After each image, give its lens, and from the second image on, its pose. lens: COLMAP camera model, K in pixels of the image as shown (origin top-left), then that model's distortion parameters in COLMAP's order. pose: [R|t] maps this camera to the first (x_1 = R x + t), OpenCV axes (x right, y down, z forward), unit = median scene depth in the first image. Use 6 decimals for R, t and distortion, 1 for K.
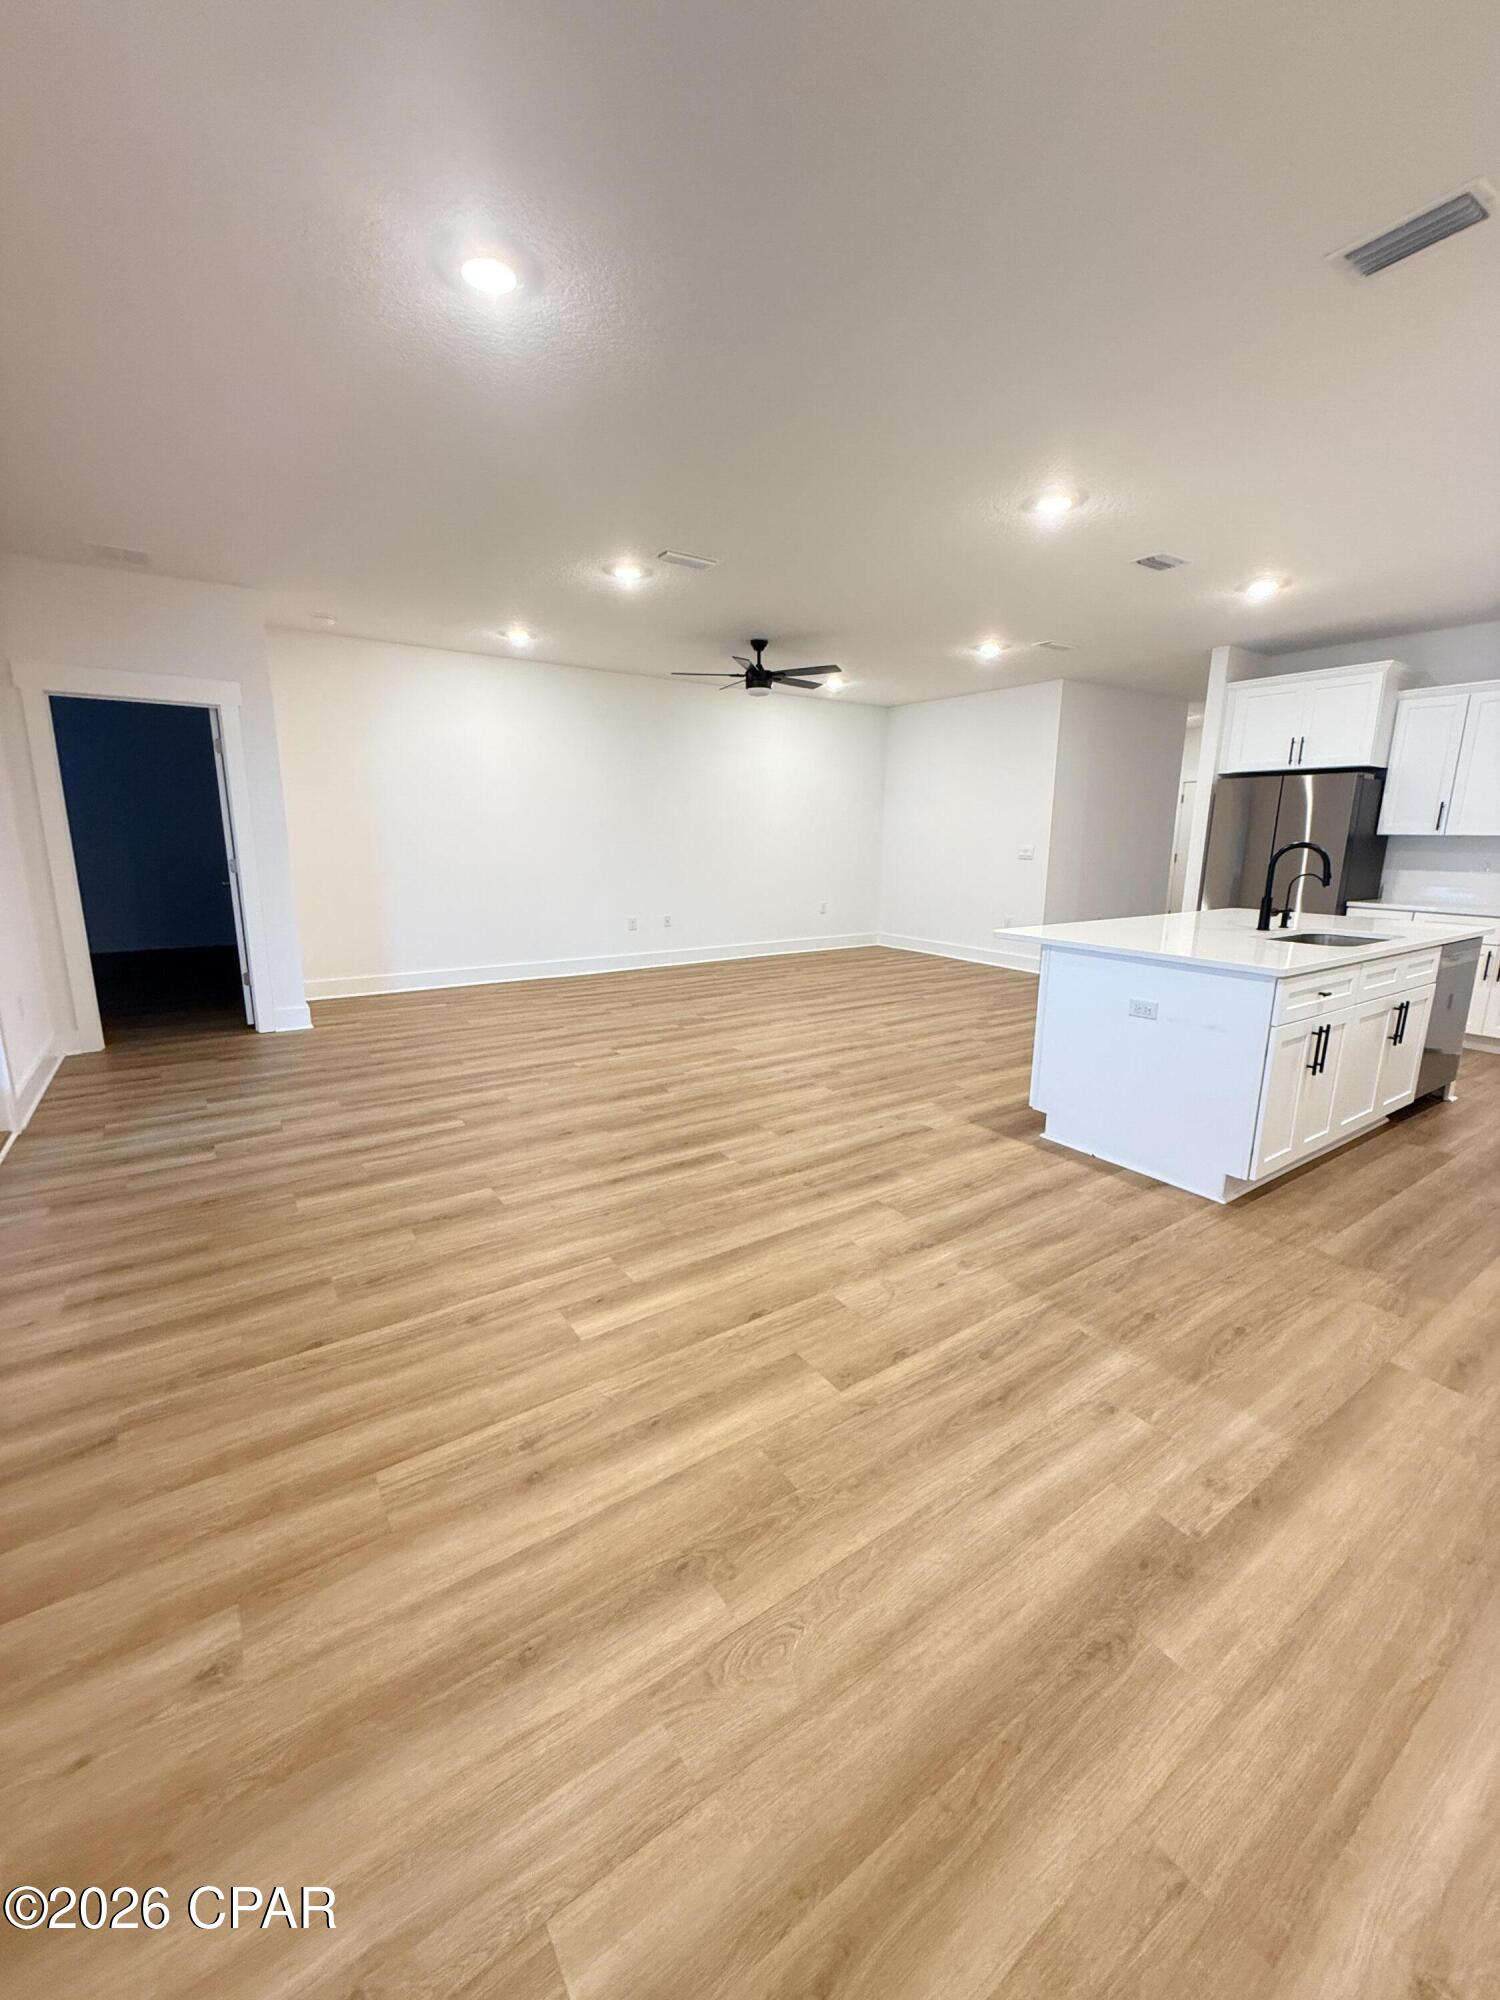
lens RADIAL K [[796.8, 0, 749.3], [0, 796.8, 993.9], [0, 0, 1]] dist [0.000323, -0.000179]
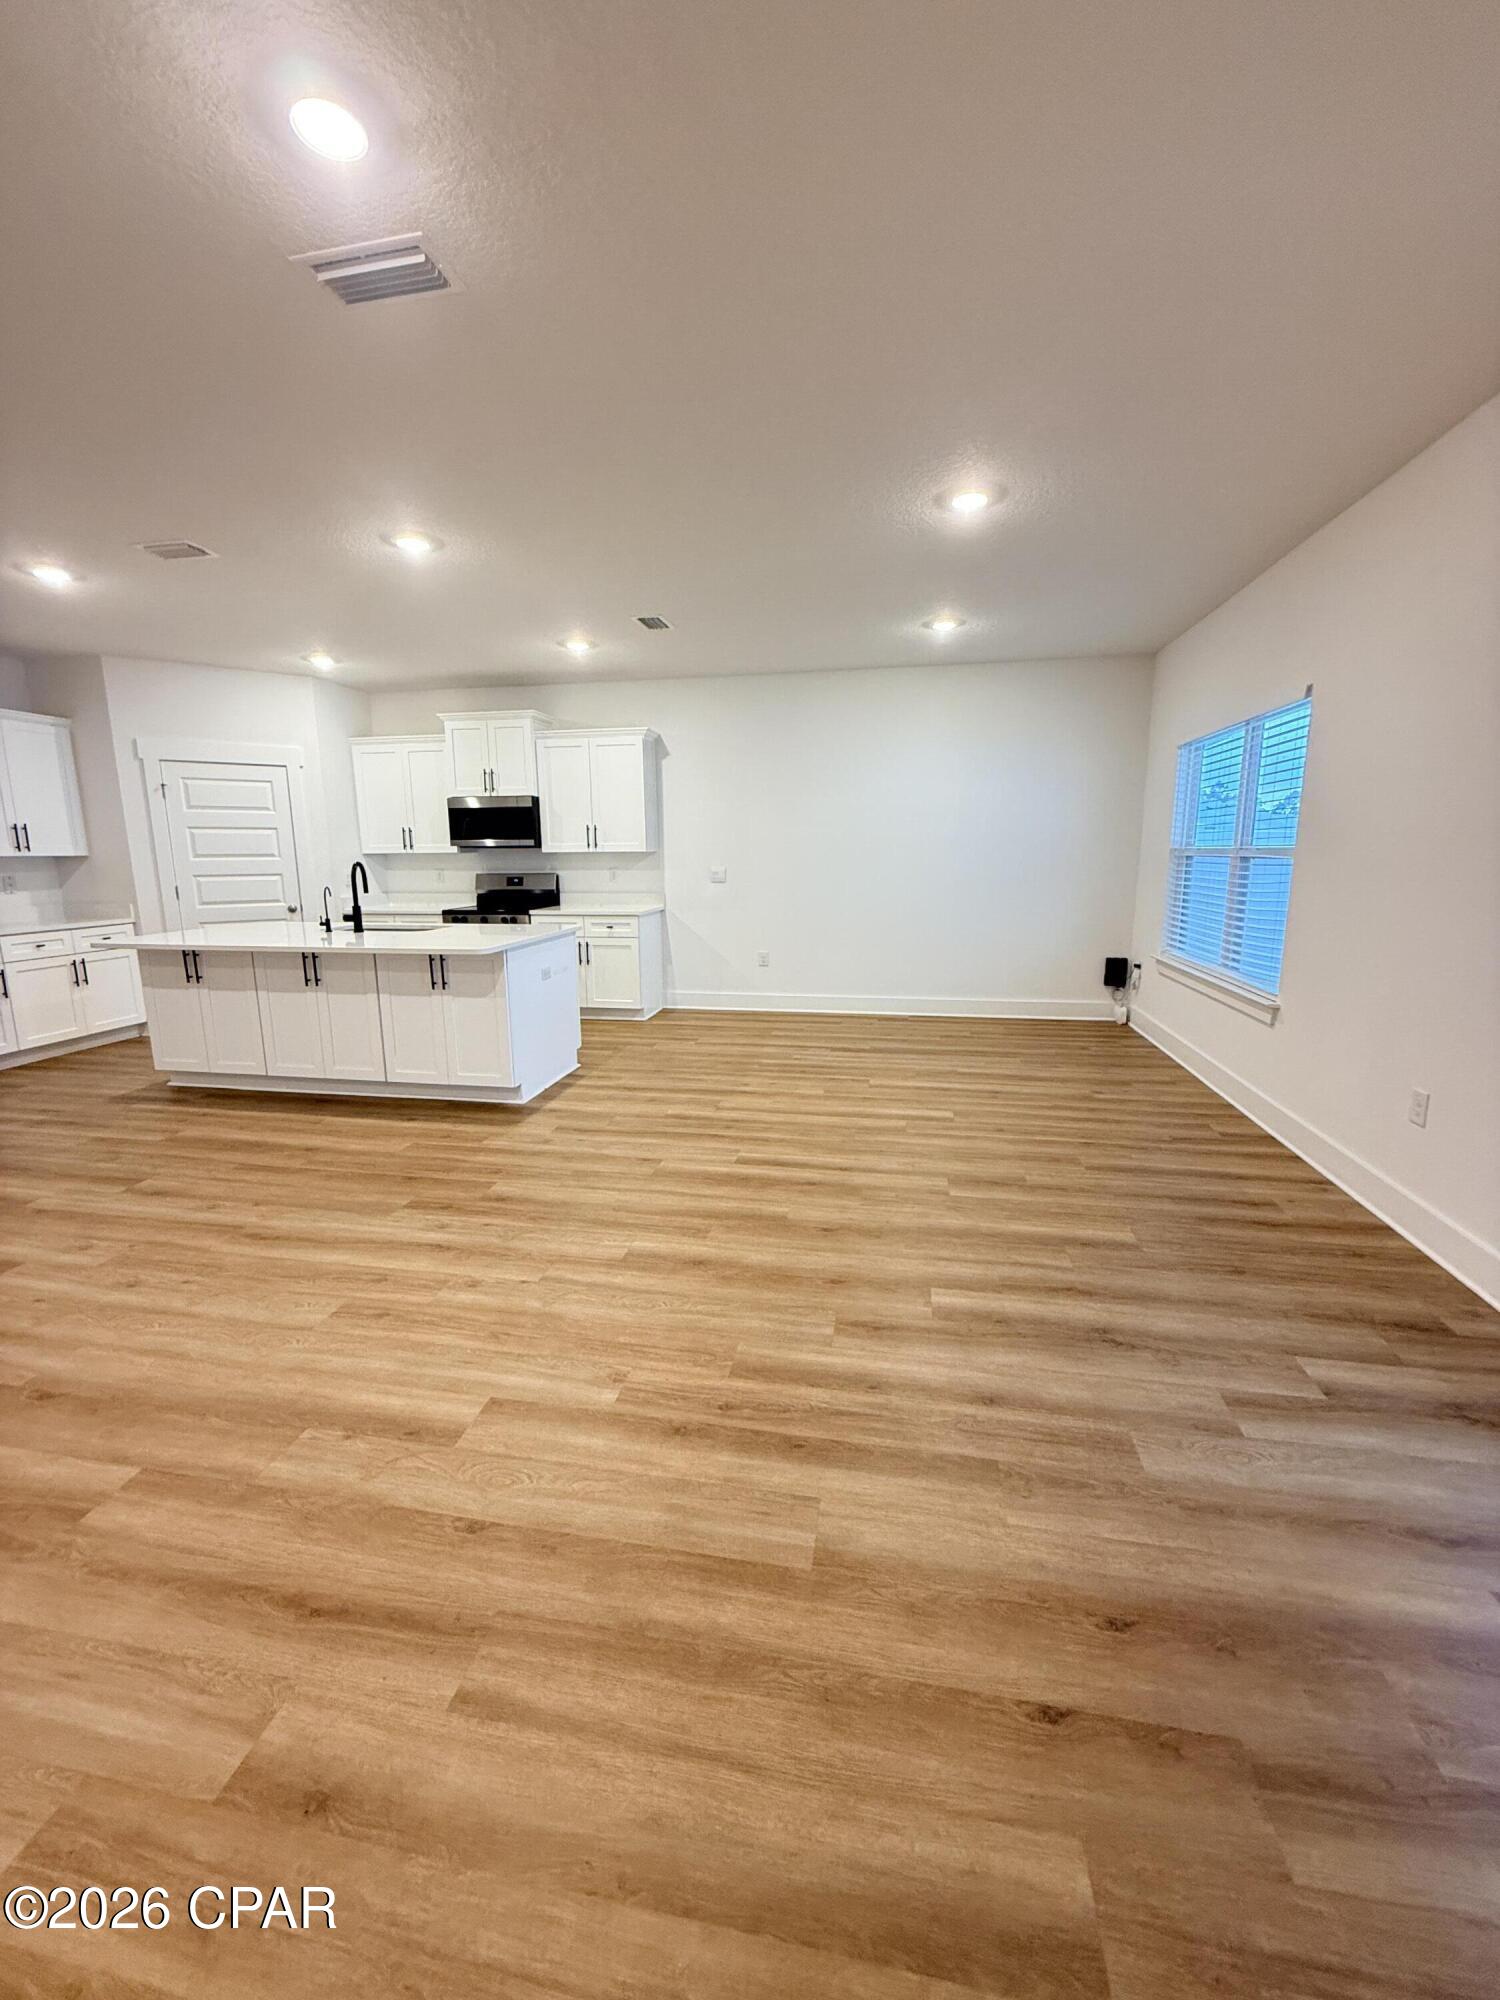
lens RADIAL K [[796.8, 0, 749.3], [0, 796.8, 998.4], [0, 0, 1]] dist [0.000323, -0.000179]
pose [[-0.709662, -0.133610, 0.691757, -0.698784], [0.141826, 0.934663, 0.326023, -0.318688], [-0.690120, 0.329475, -0.644345, 1.492990]]
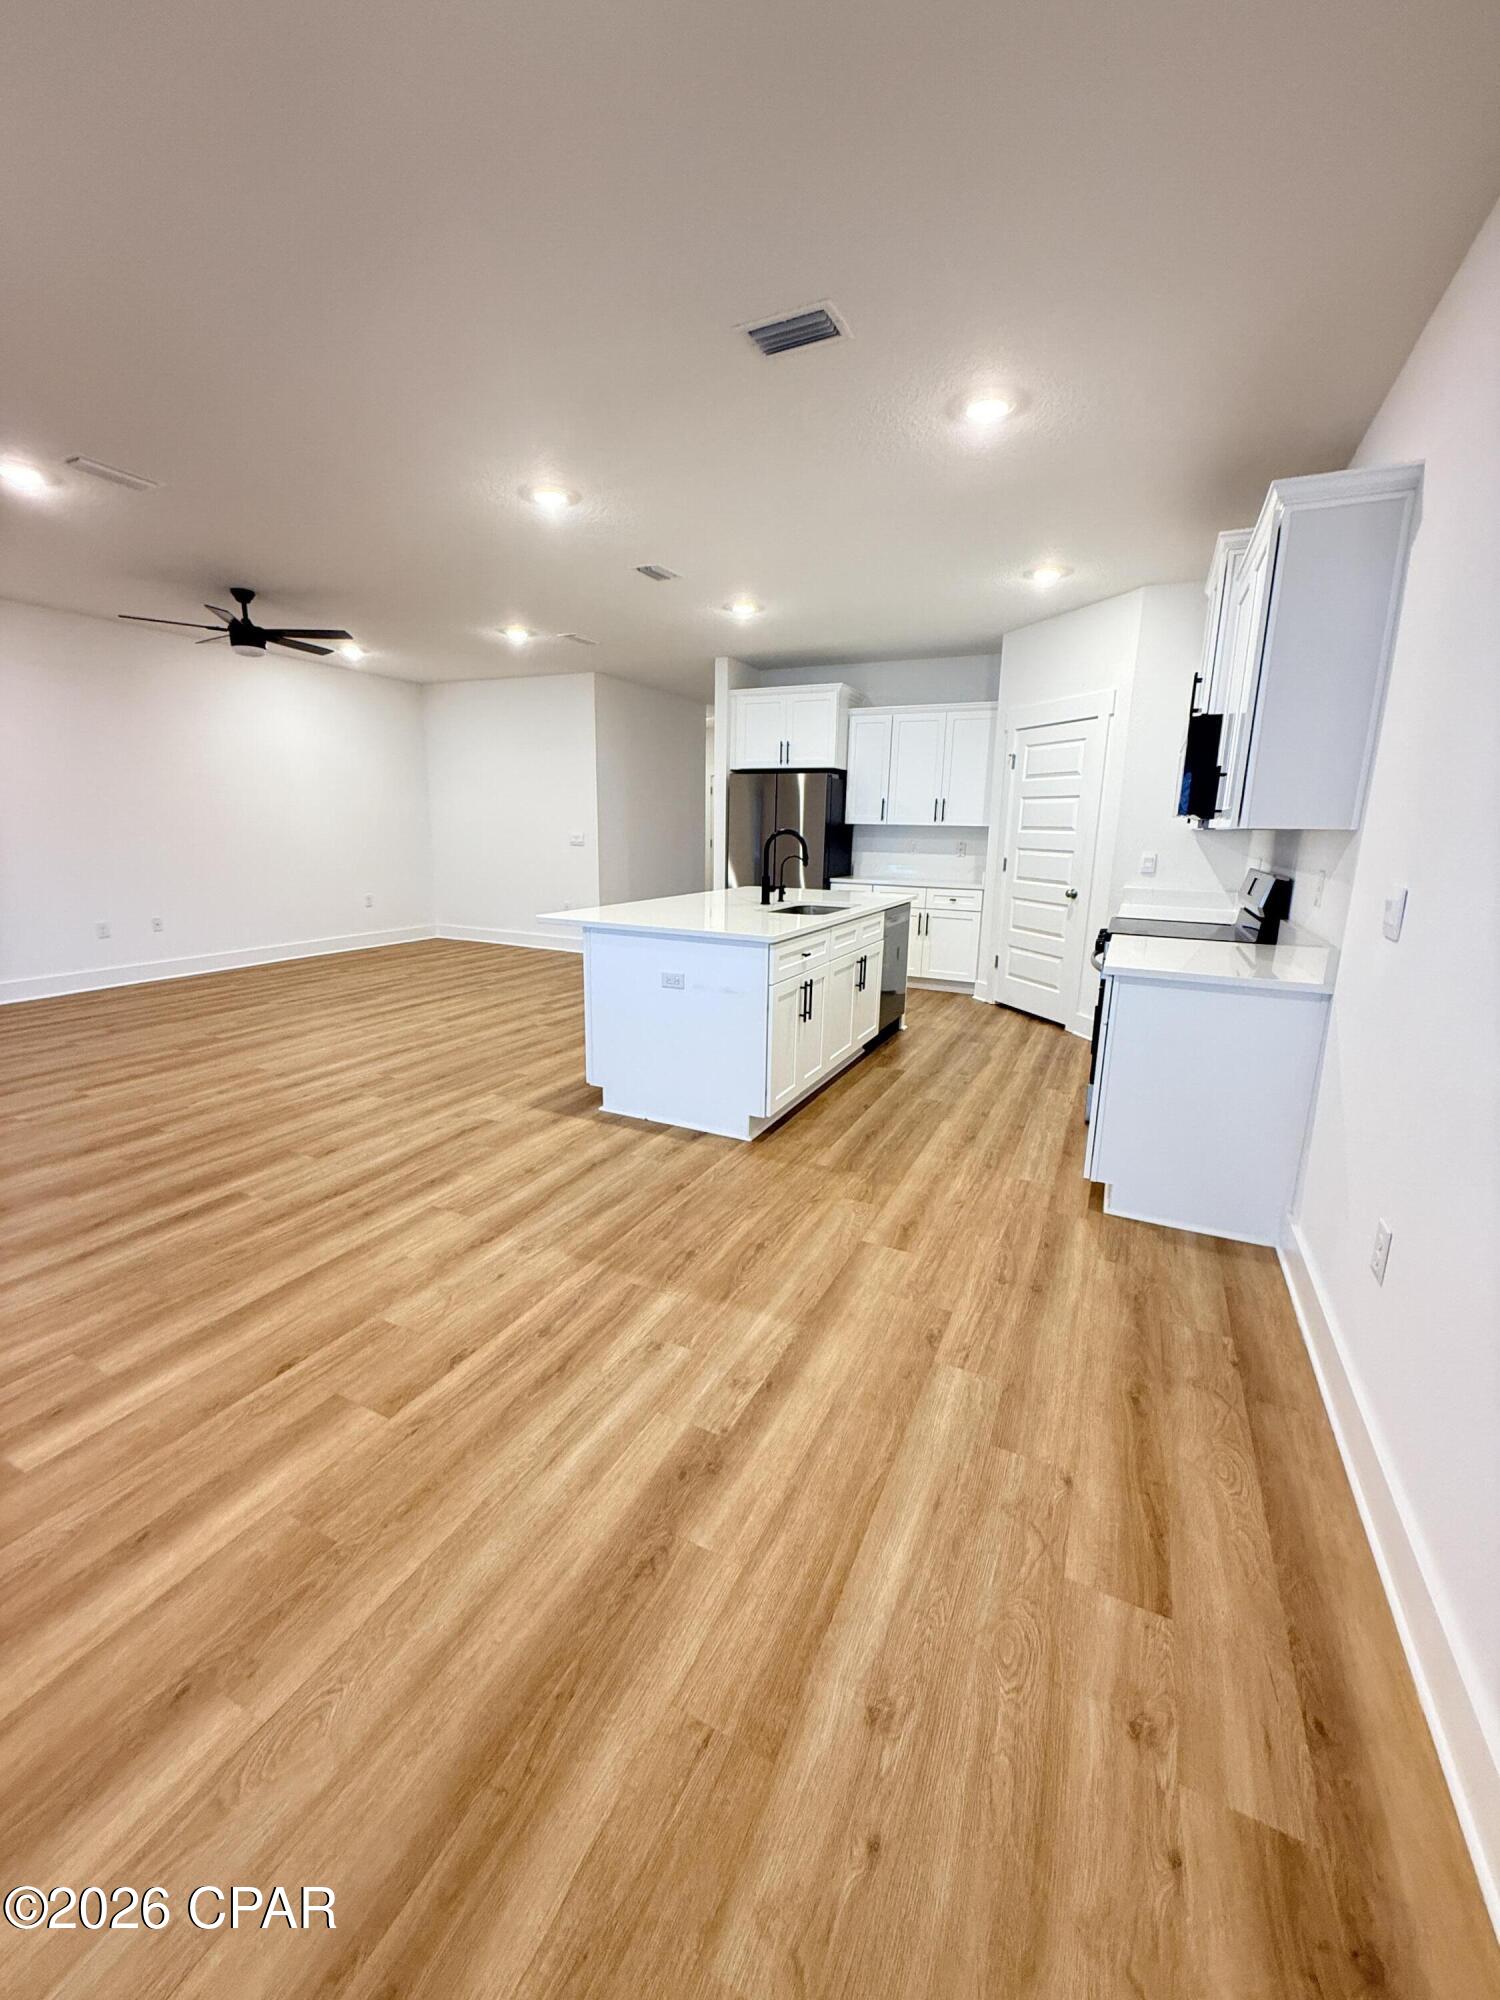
lens RADIAL K [[796.8, 0, 748.1], [0, 796.8, 993.6], [0, 0, 1]] dist [0.000323, -0.000179]
pose [[0.867958, -0.097048, 0.487063, 0.039234], [0.089250, 0.995235, 0.039256, 0.002793], [-0.488552, 0.009398, 0.872484, -0.012440]]
